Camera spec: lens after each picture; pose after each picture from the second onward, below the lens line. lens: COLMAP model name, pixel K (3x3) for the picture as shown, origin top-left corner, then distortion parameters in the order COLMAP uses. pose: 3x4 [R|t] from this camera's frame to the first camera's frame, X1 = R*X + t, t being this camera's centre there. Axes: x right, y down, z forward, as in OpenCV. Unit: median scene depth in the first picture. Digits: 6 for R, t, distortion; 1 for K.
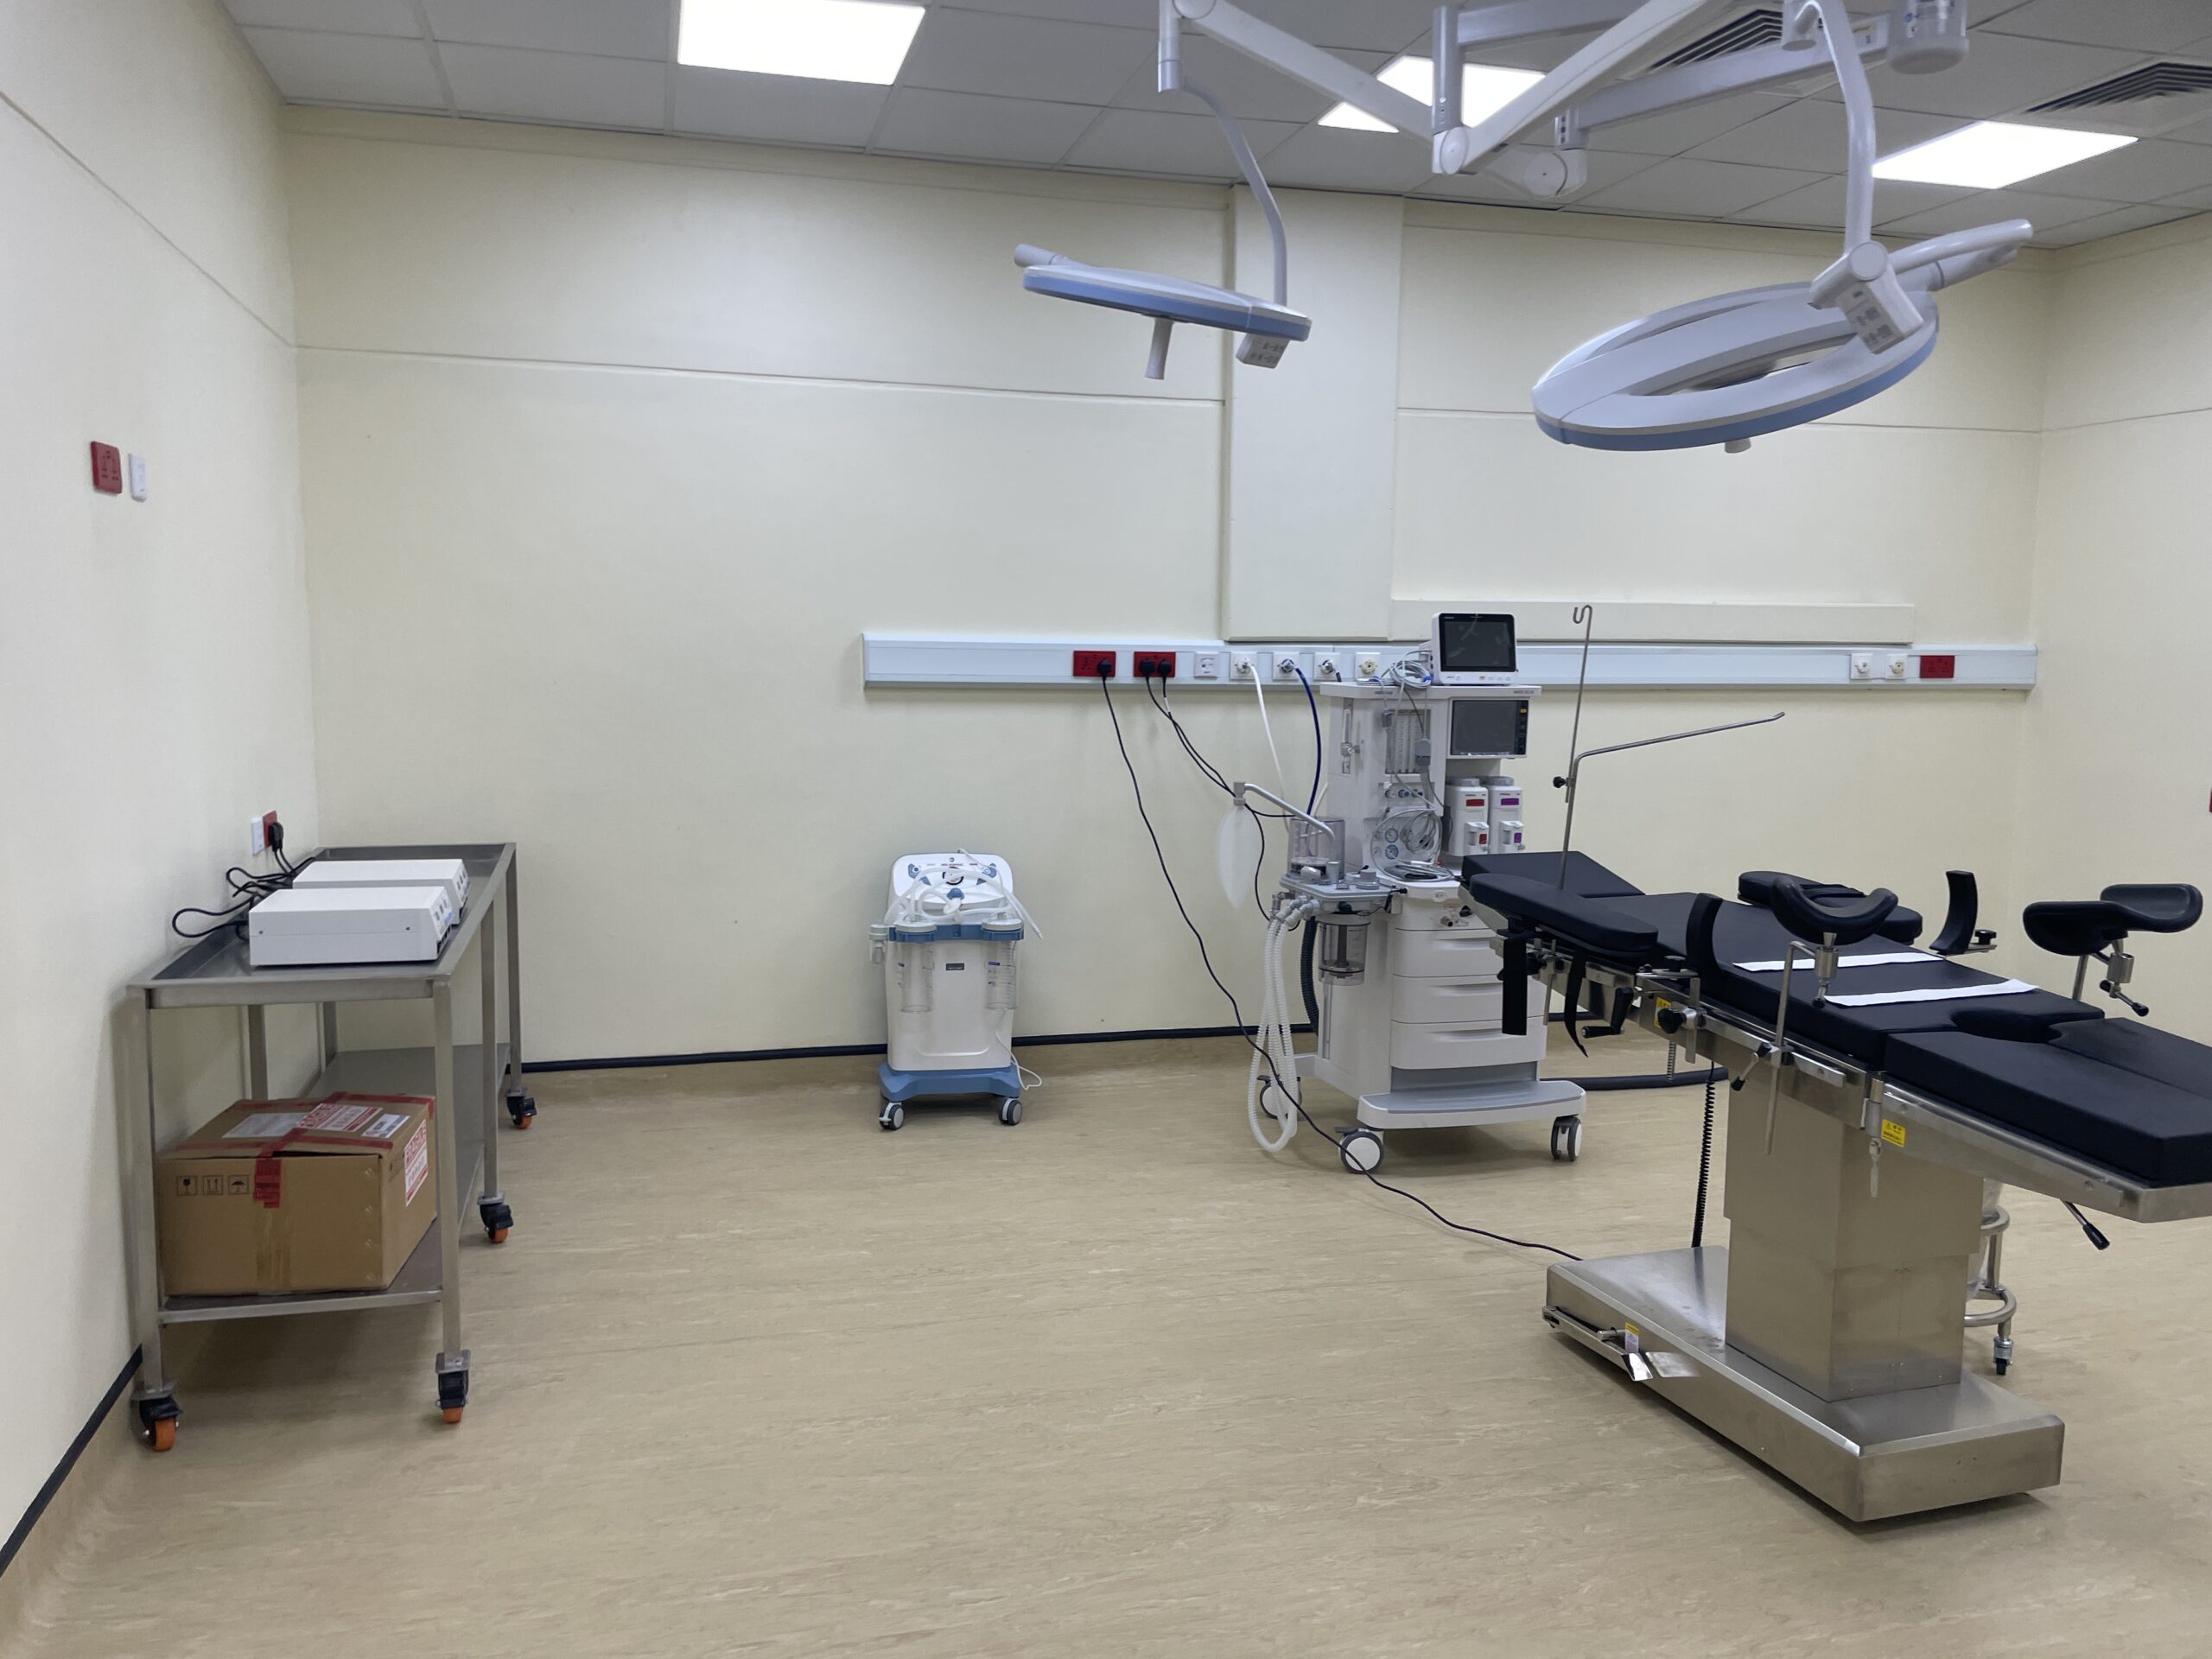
lens RADIAL K [[1687.3, 0, 1091.0], [0, 1687.3, 829.2], [0, 0, 1]] dist [0.036626, -0.001503]
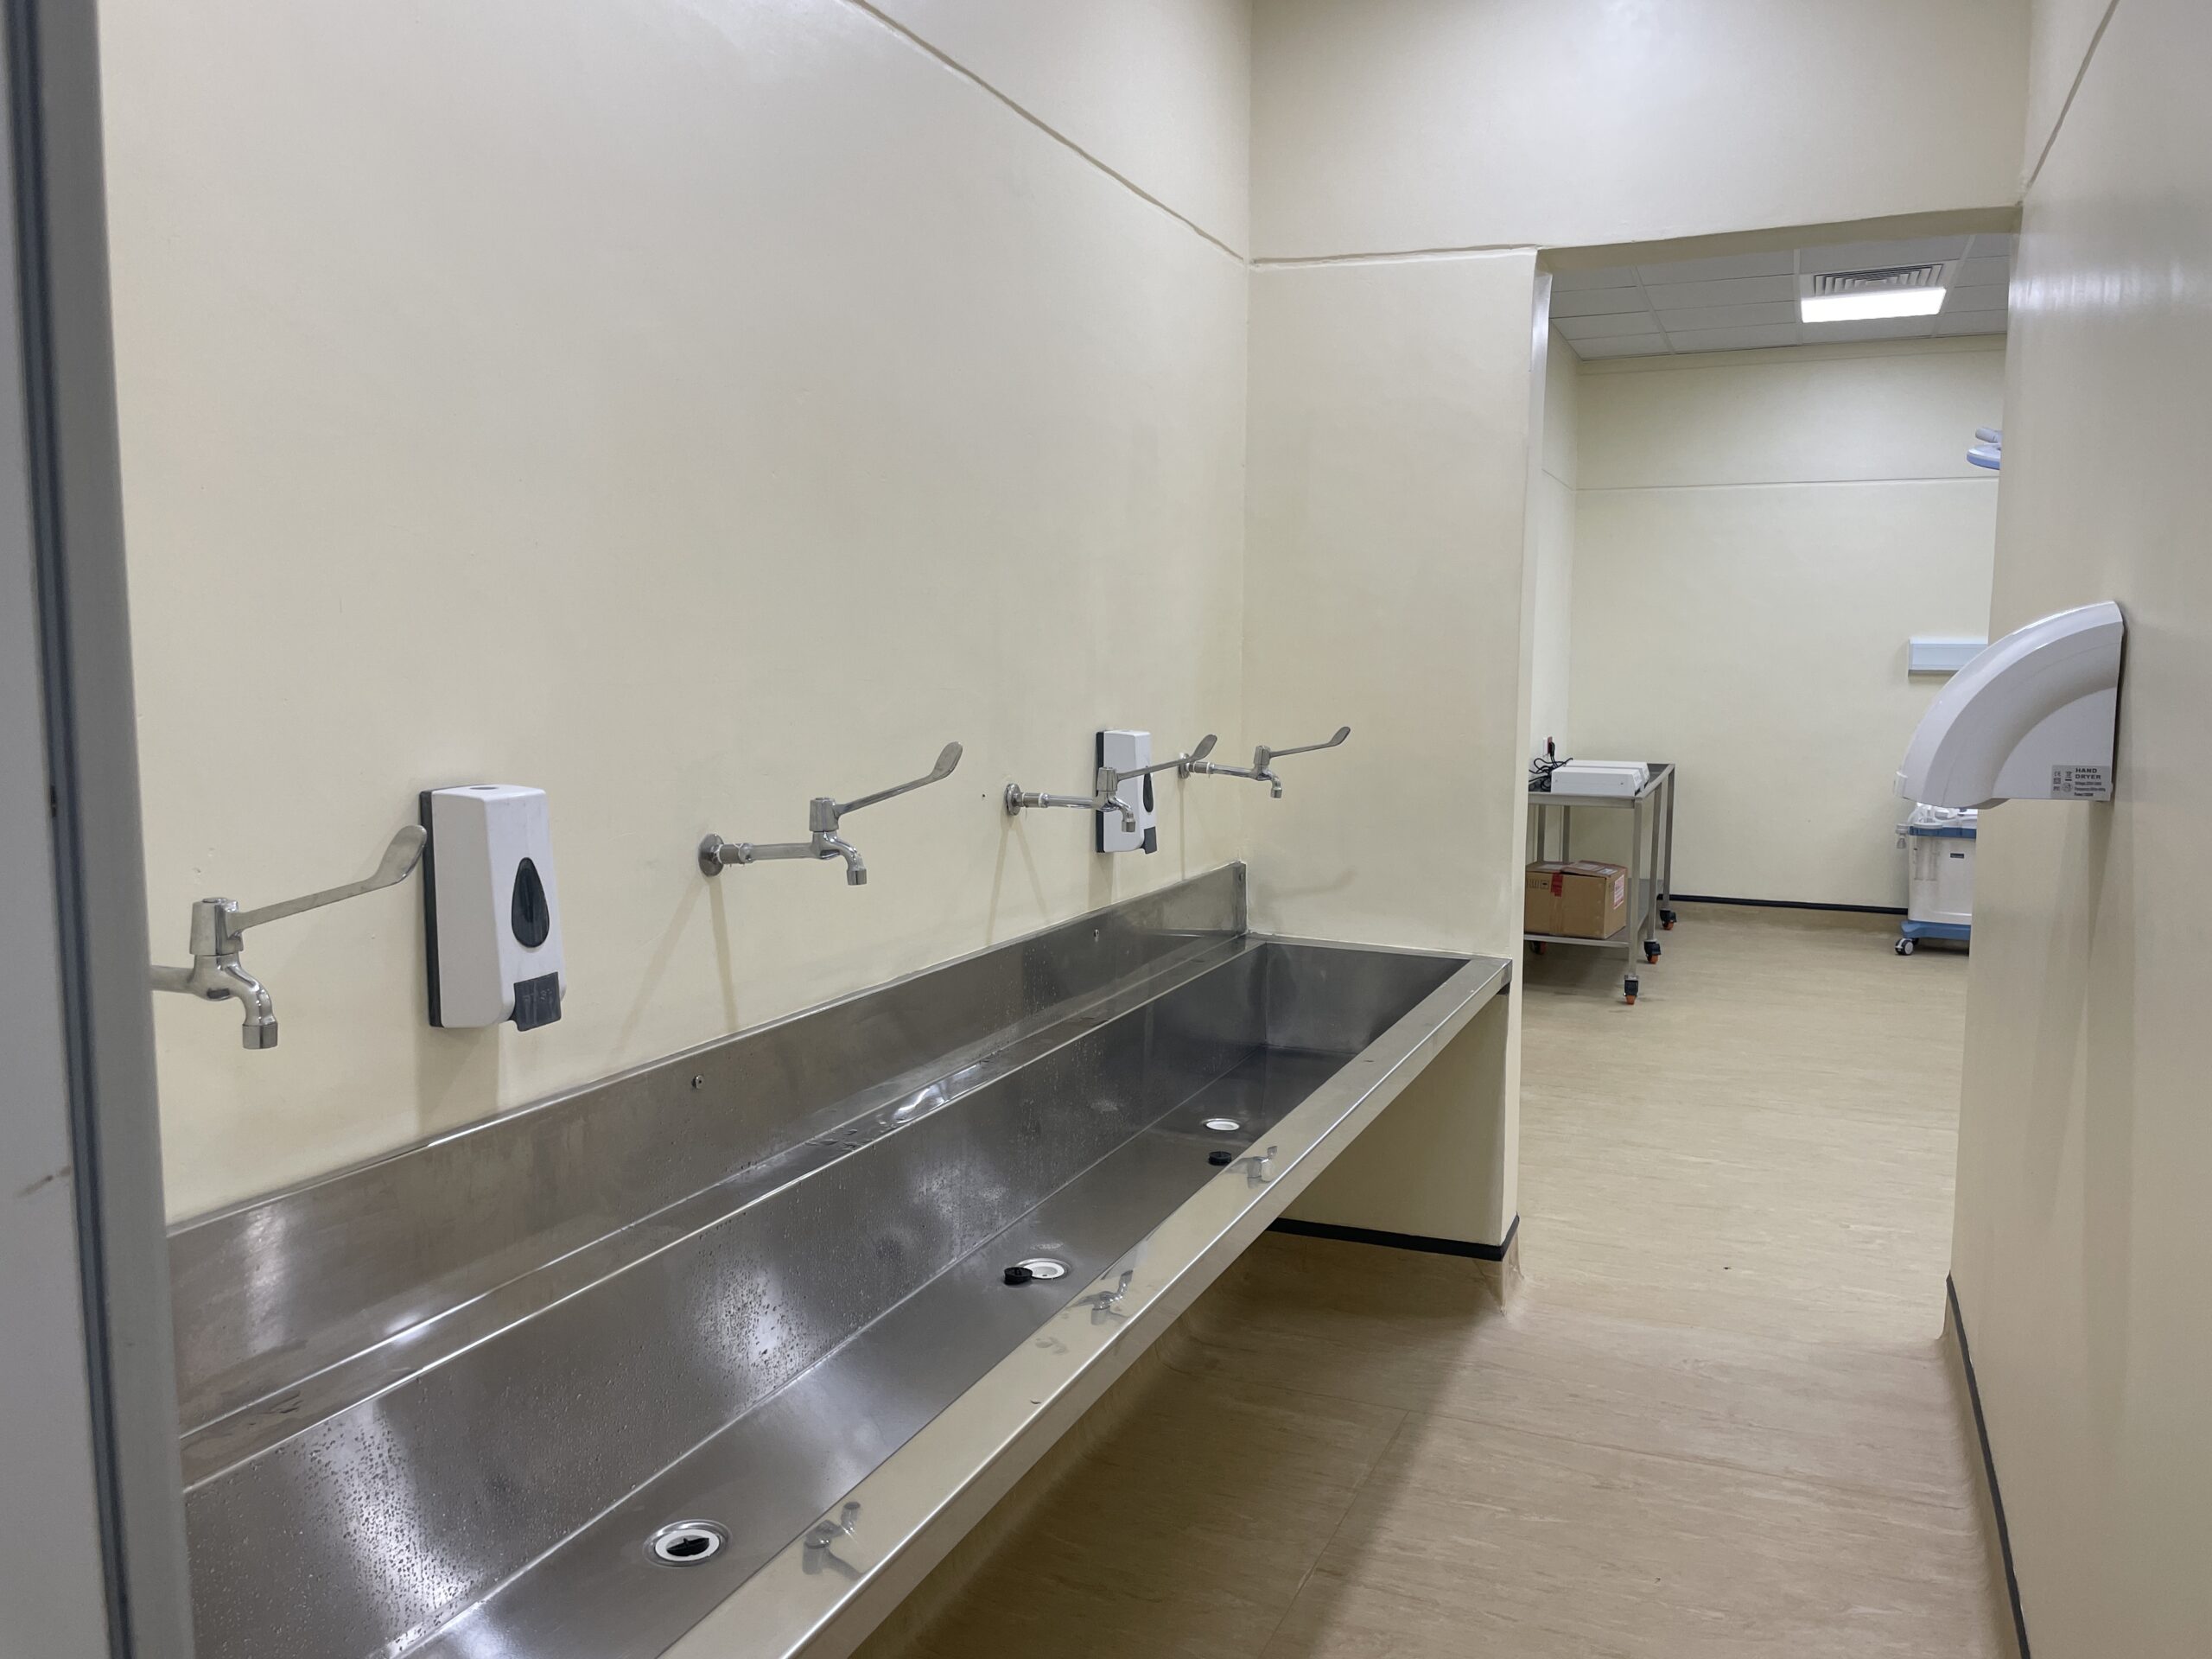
lens RADIAL K [[1687.3, 0, 1082.4], [0, 1687.3, 829.5], [0, 0, 1]] dist [0.036626, -0.001503]
pose [[0.786722, 0.059841, -0.614400, 0.247563], [-0.062180, 0.997910, 0.017574, 0.081152], [0.614168, 0.024378, 0.788799, -0.722795]]
